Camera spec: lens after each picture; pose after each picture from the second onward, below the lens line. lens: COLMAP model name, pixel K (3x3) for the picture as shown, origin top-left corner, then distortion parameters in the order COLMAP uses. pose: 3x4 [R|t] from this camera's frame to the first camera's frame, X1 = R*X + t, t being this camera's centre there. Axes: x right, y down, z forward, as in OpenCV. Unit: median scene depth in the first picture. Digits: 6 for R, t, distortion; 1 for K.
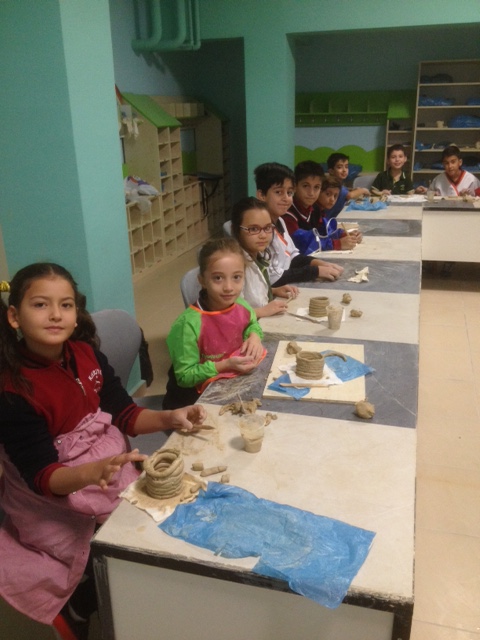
lens RADIAL K [[571.9, 0, 240.0], [0, 571.9, 320.0], [0, 0, 1]] dist [0.002604, -0.007672]
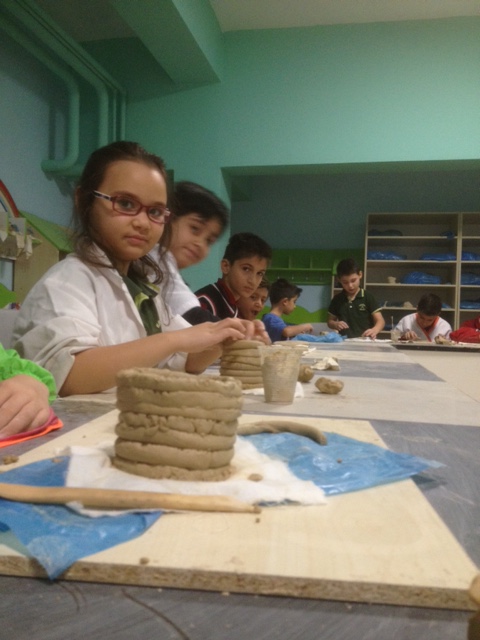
lens RADIAL K [[601.1, 0, 240.0], [0, 601.1, 320.0], [0, 0, 1]] dist [0.074400, -0.005209]
pose [[0.993324, 0.058306, 0.099541, 0.027968], [-0.022989, 0.945613, -0.324480, 0.027288], [-0.113046, 0.320025, 0.940641, 0.176259]]
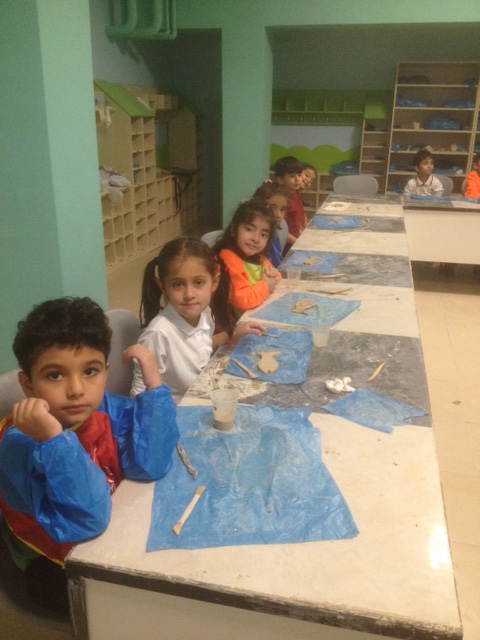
lens RADIAL K [[571.9, 0, 240.0], [0, 571.9, 320.0], [0, 0, 1]] dist [0.002604, -0.007672]
pose [[0.998098, 0.017594, 0.059075, -0.010703], [-0.017327, 0.999837, -0.005030, 0.006728], [-0.059154, 0.003997, 0.998241, 0.026261]]
